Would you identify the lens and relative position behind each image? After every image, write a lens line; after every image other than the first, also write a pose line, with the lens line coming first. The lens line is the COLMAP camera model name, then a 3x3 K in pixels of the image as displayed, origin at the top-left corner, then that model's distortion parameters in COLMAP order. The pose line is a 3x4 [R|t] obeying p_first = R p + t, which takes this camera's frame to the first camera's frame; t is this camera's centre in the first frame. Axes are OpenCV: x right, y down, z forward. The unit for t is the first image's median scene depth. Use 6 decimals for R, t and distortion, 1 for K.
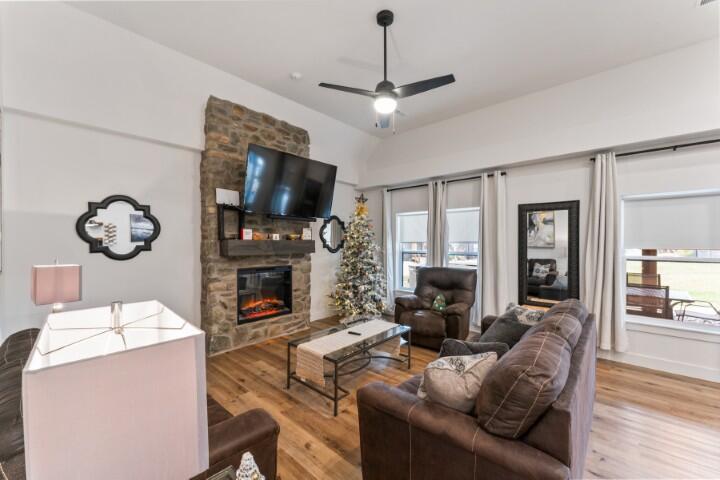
lens RADIAL K [[287.4, 0, 359.3], [0, 287.4, 240.2], [0, 0, 1]] dist [-0.000746, 0.000185]
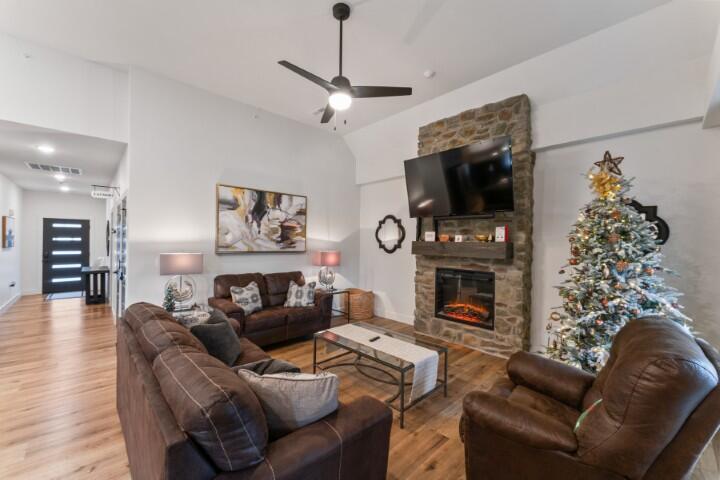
lens RADIAL K [[287.4, 0, 359.4], [0, 287.4, 242.8], [0, 0, 1]] dist [-0.000746, 0.000185]
pose [[-0.089538, 0.000633, -0.995983, 0.692160], [-0.012671, 0.999918, 0.001774, 0.005685], [0.995903, 0.012779, -0.089523, 0.766326]]
